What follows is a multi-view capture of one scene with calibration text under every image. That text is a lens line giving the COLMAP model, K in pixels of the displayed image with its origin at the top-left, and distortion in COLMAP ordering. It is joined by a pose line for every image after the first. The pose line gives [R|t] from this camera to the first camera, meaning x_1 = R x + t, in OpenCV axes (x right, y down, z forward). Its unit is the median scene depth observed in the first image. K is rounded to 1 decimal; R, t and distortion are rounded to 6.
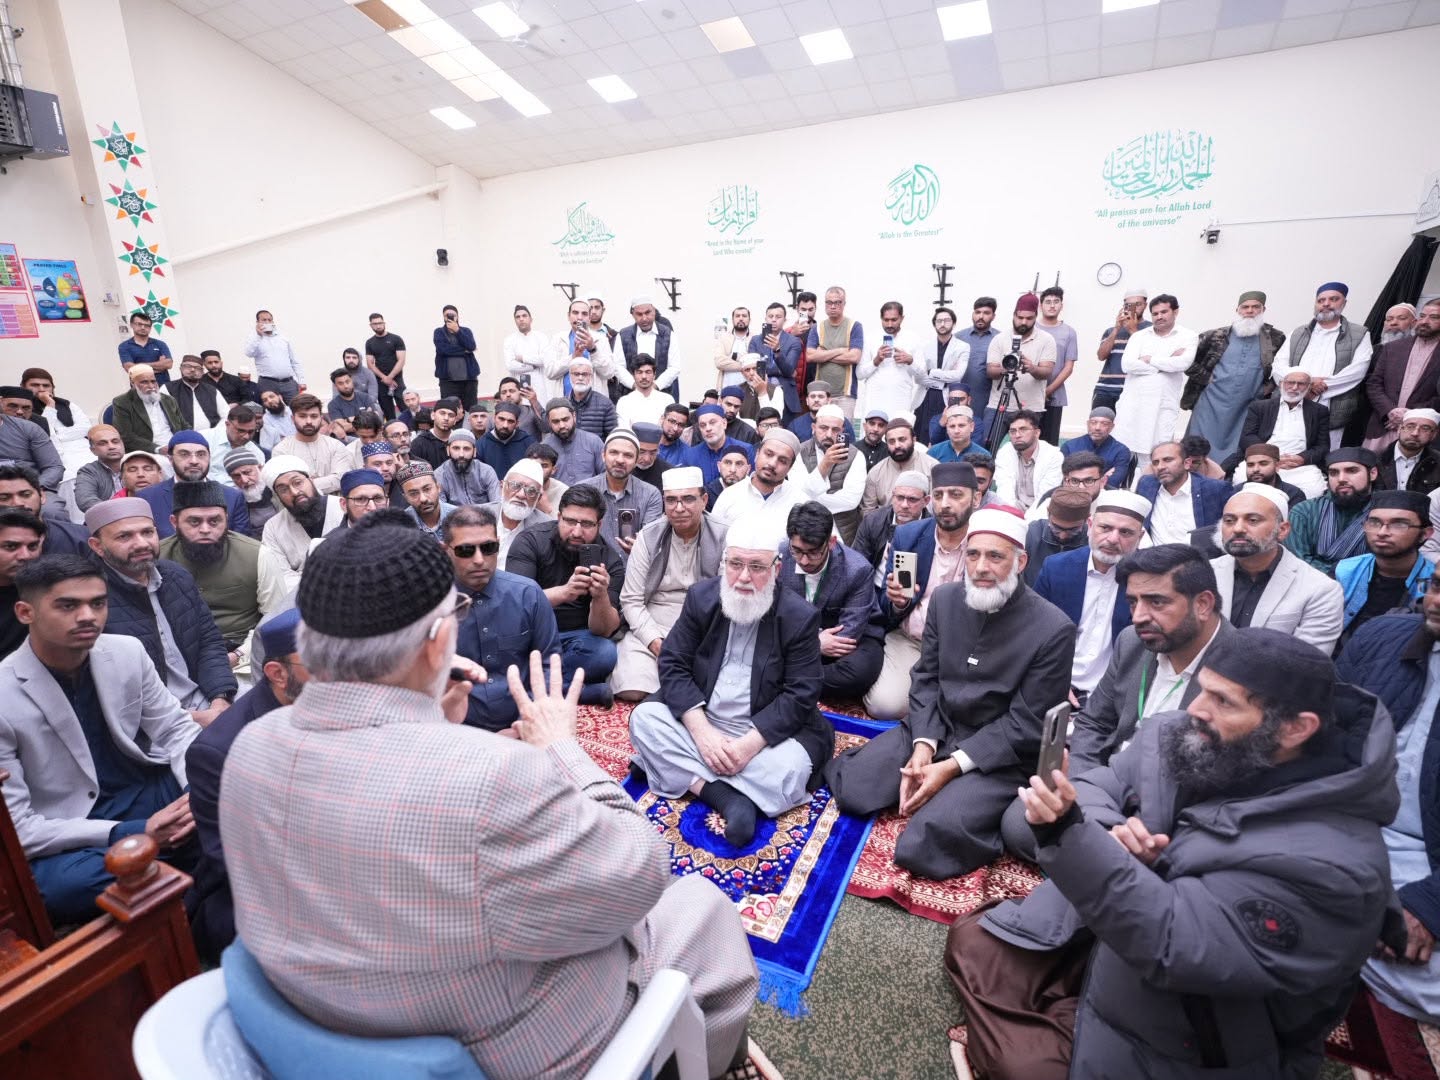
lens RADIAL K [[719.2, 0, 717.6], [0, 719.2, 539.2], [0, 0, 1]] dist [-0.005236, 0.000937]
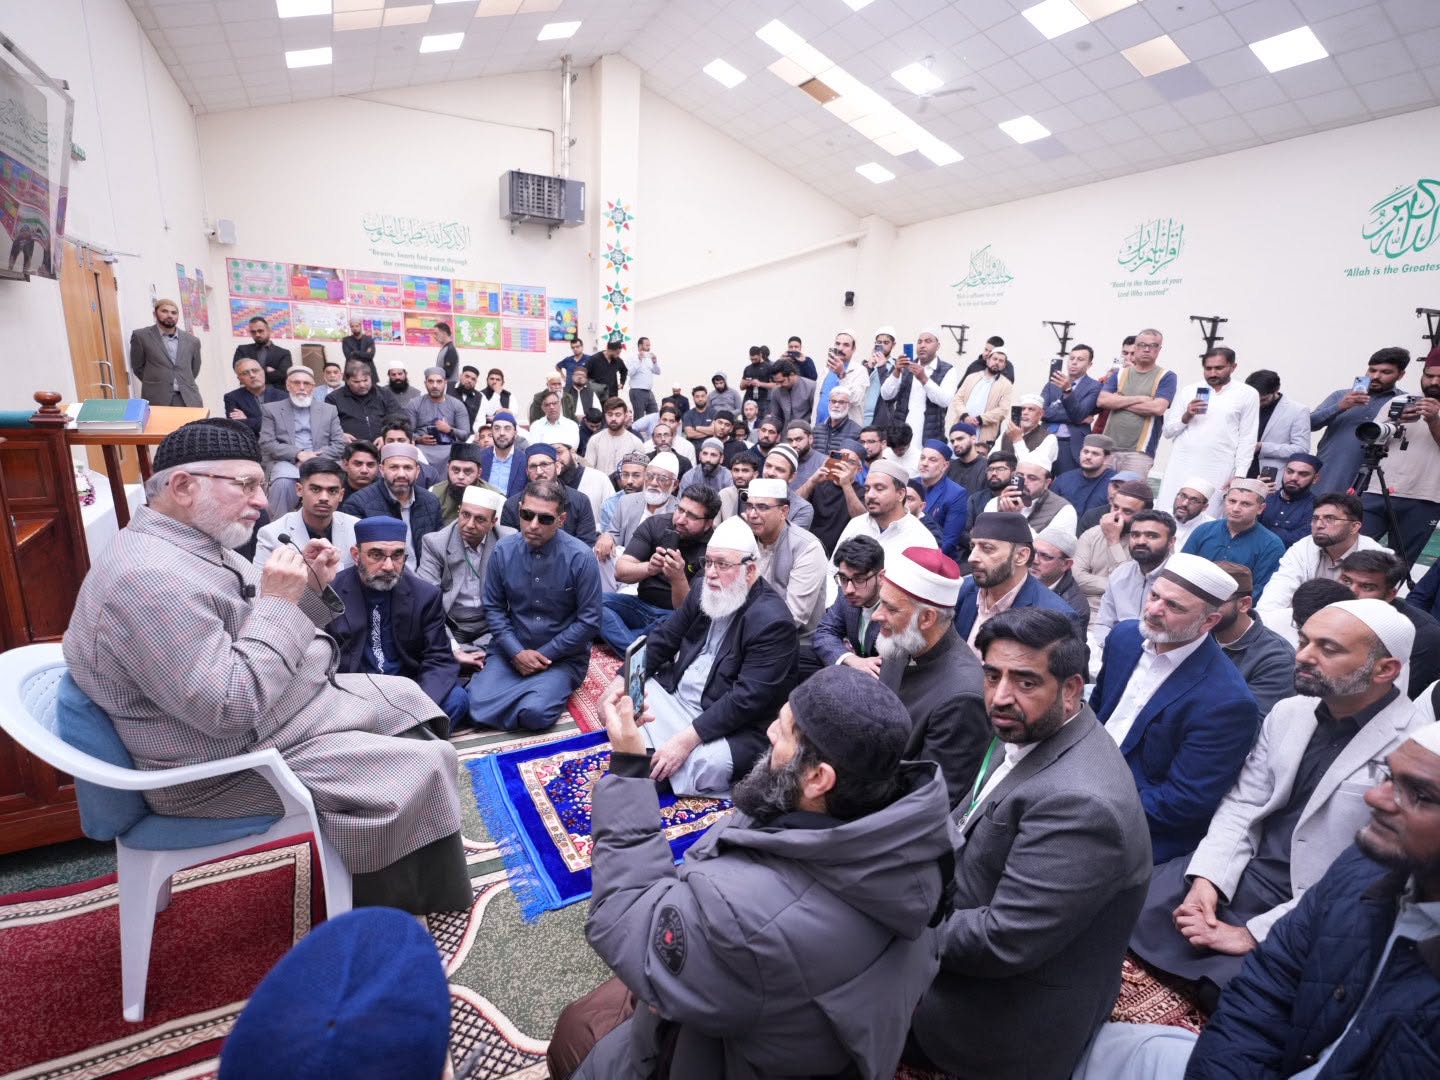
lens RADIAL K [[719.2, 0, 717.6], [0, 719.2, 539.2], [0, 0, 1]] dist [-0.005236, 0.000937]
pose [[0.828780, 0.179591, -0.529973, 0.141025], [-0.208840, 0.977938, 0.004803, -0.000050], [0.519143, 0.106699, 0.848001, 0.017435]]
